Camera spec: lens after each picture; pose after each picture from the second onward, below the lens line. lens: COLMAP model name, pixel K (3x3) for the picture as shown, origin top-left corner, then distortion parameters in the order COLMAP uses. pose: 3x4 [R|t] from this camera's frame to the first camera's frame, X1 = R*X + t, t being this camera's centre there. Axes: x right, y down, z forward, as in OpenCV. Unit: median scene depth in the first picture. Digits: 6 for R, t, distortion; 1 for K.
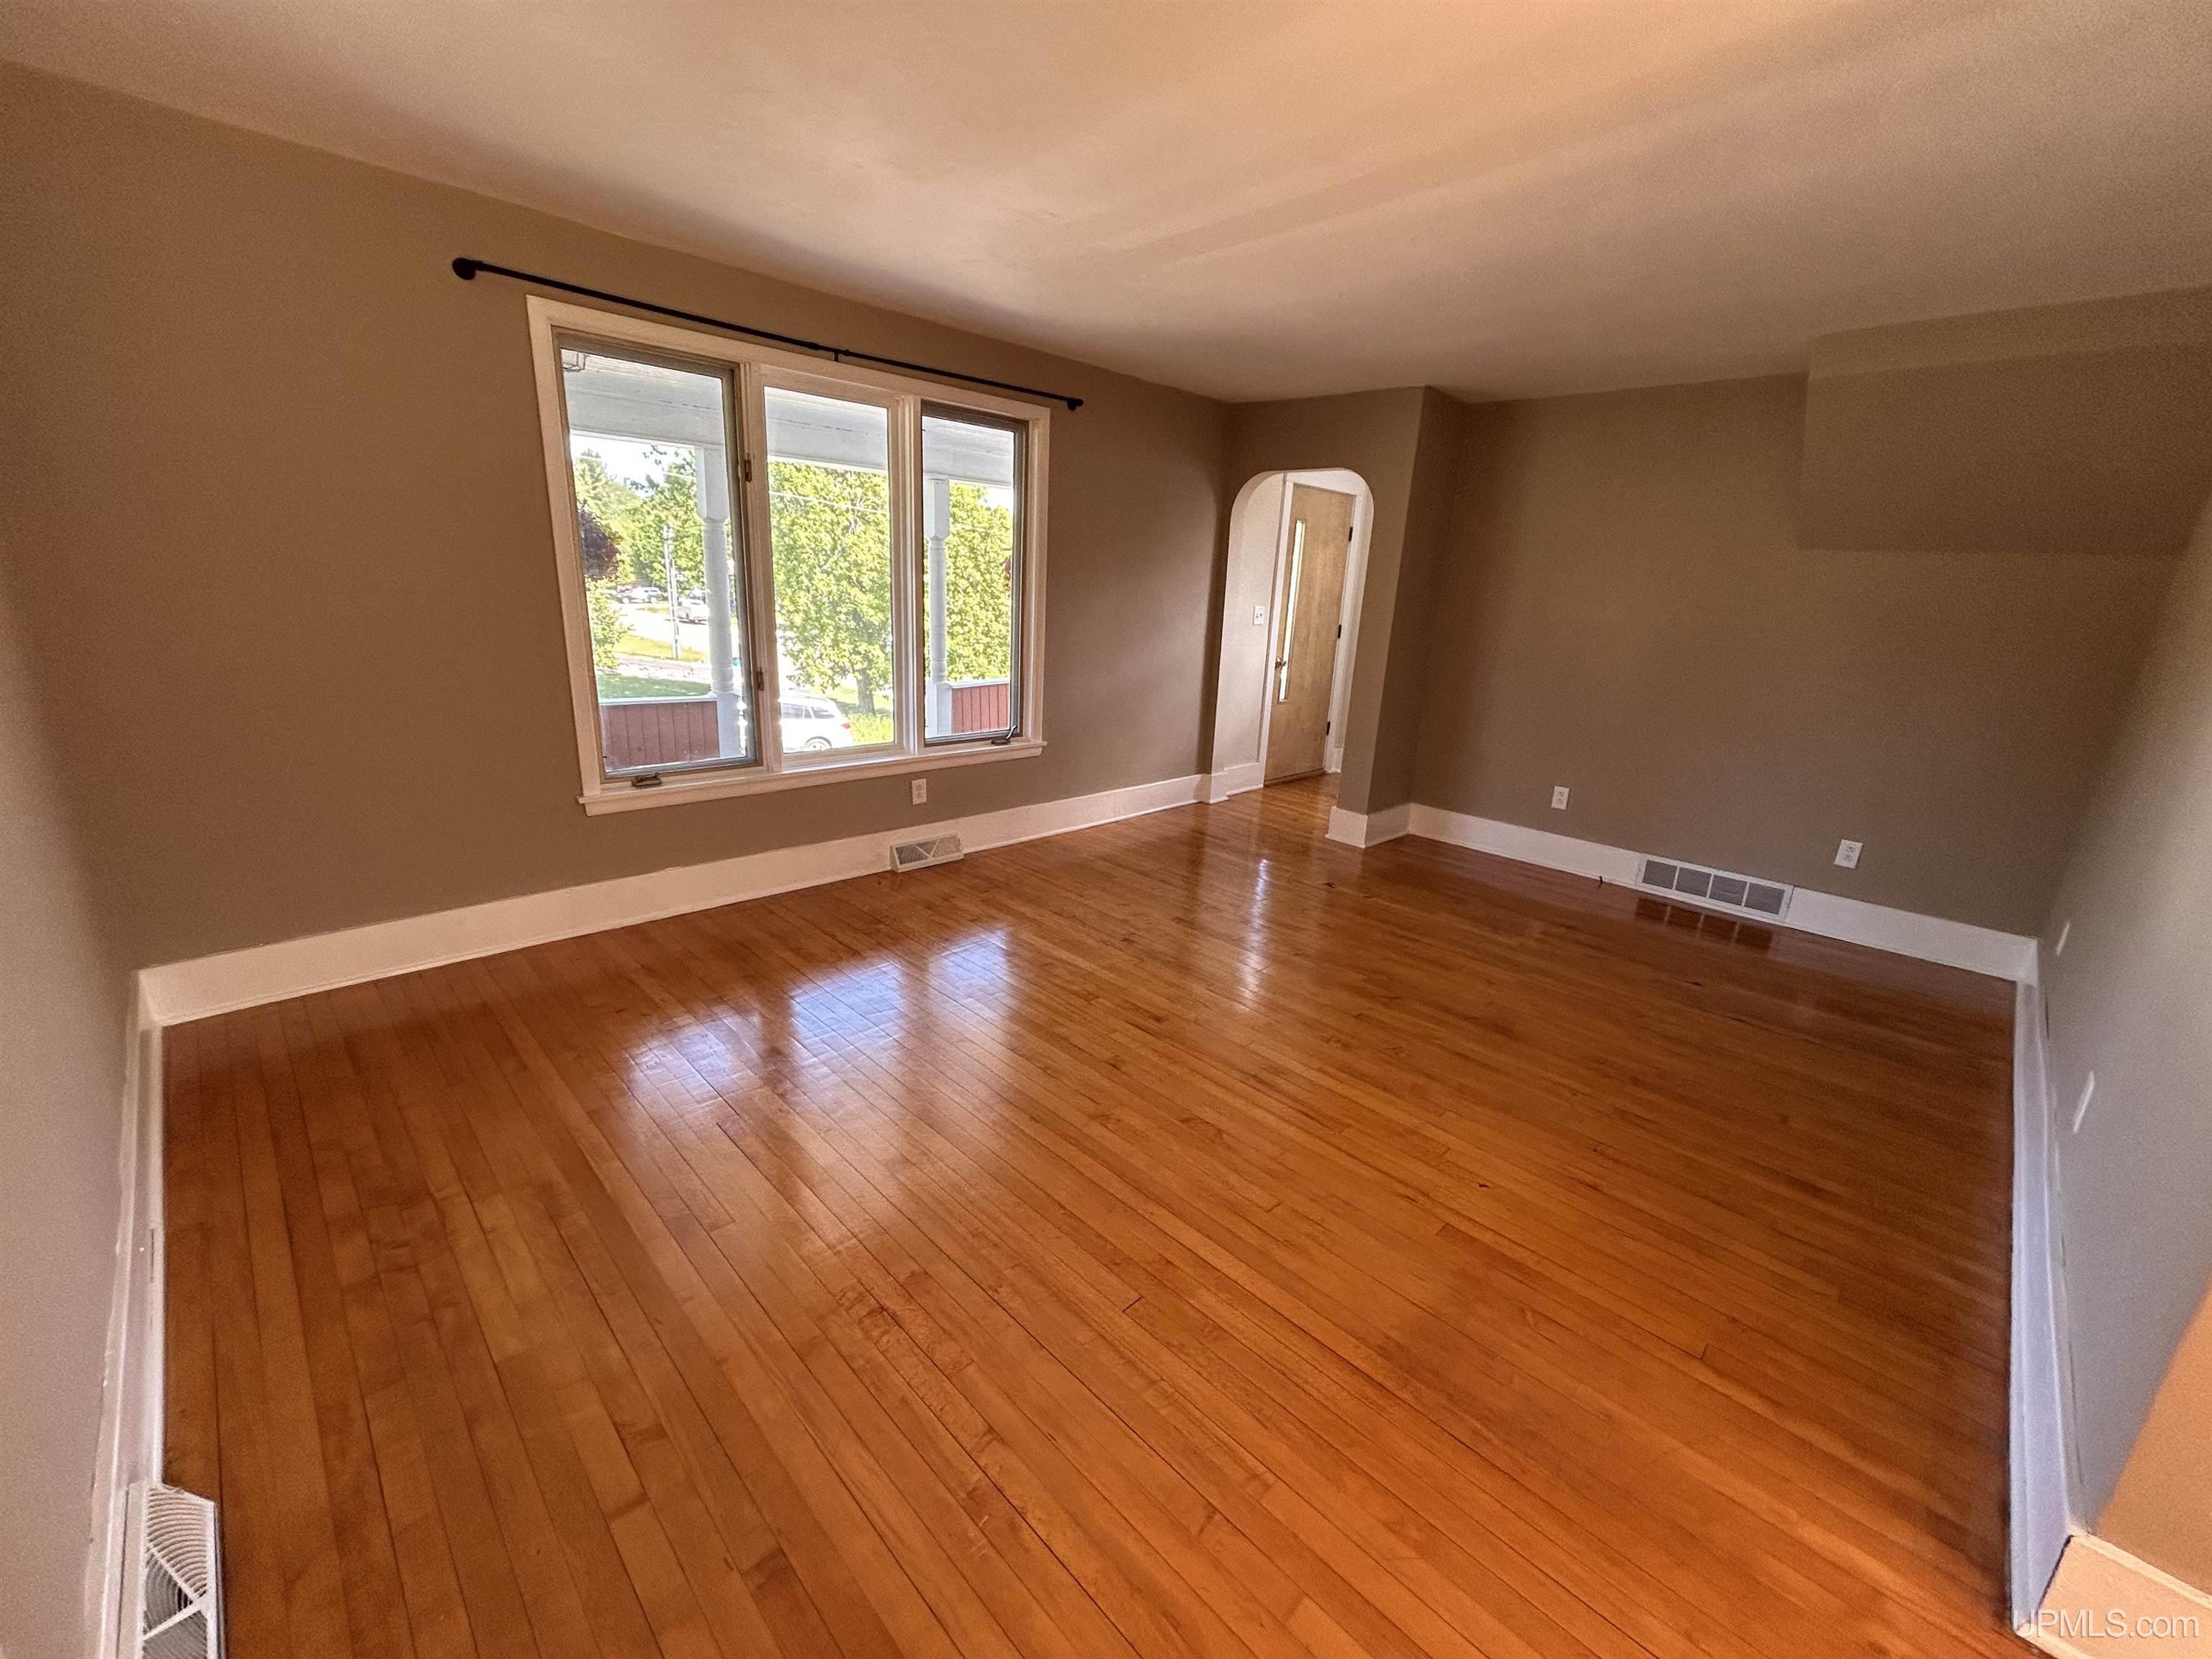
lens RADIAL K [[890.1, 0, 1105.0], [0, 890.1, 827.0], [0, 0, 1]] dist [-0.001864, 0.000309]
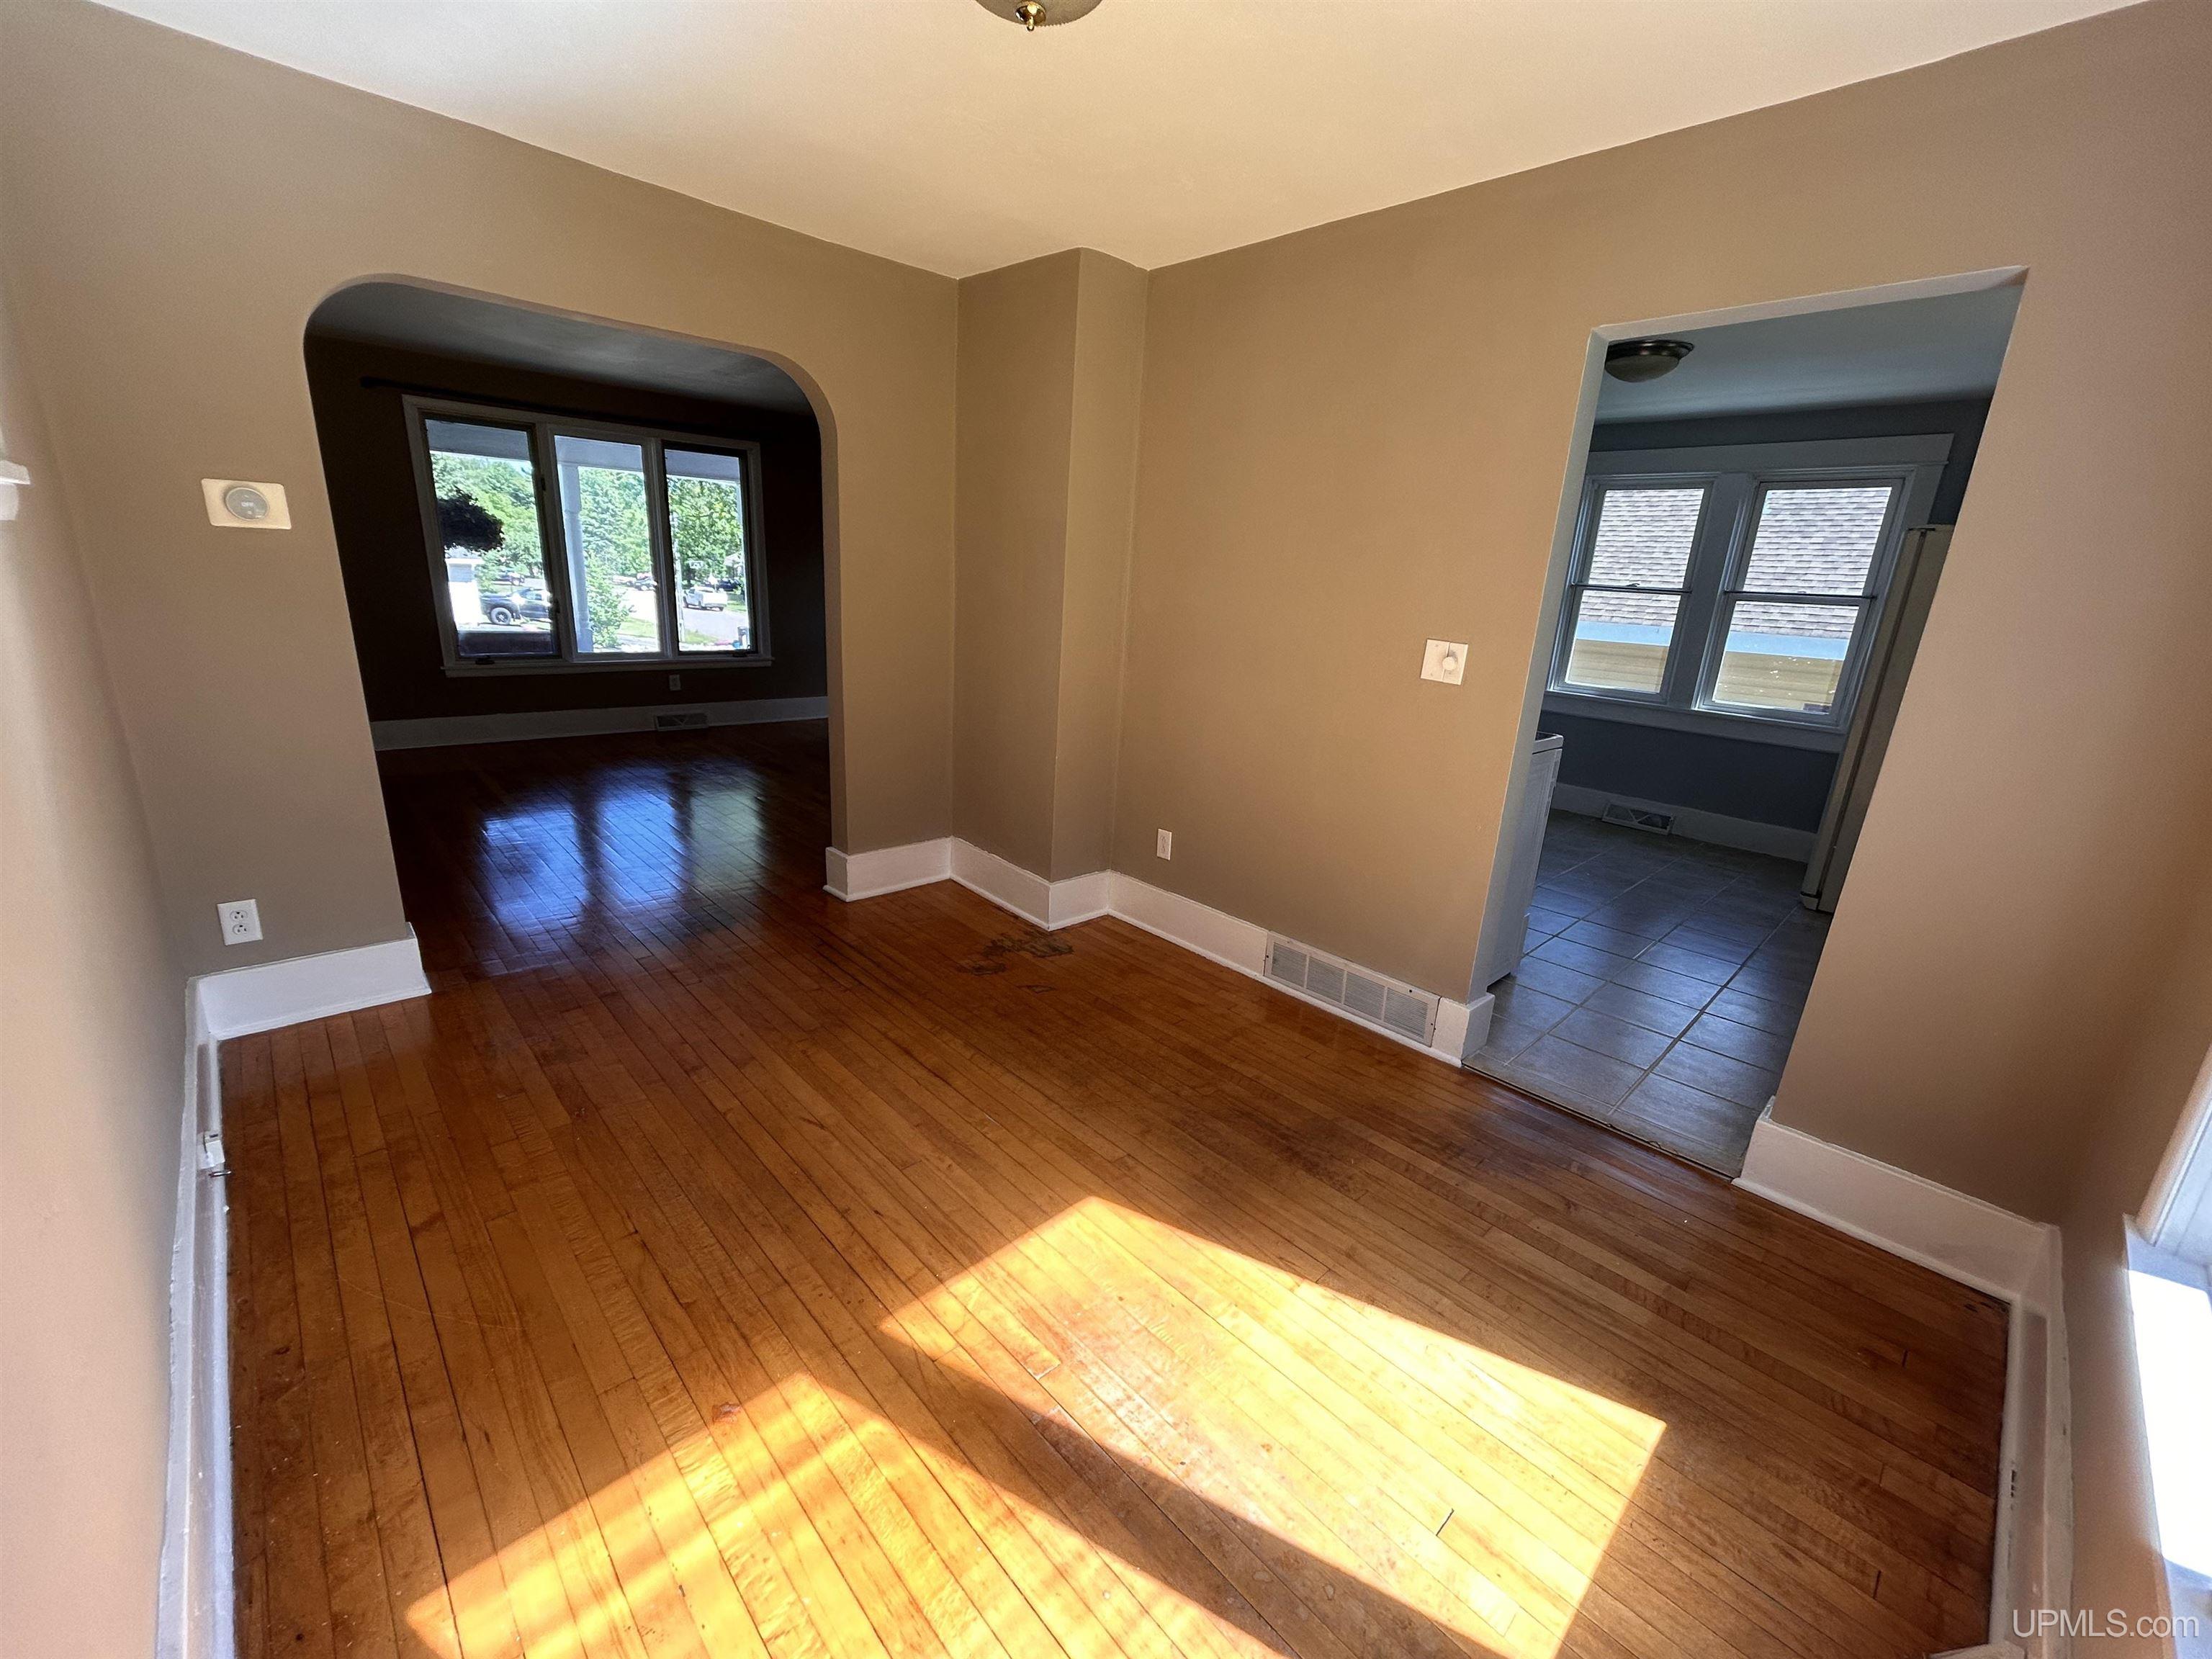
lens RADIAL K [[890.1, 0, 1101.6], [0, 890.1, 829.2], [0, 0, 1]] dist [-0.001864, 0.000309]
pose [[0.999645, 0.015364, -0.021747, 0.615828], [-0.015139, 0.999831, 0.010446, 0.201045], [0.021904, -0.010113, 0.999709, -0.603328]]
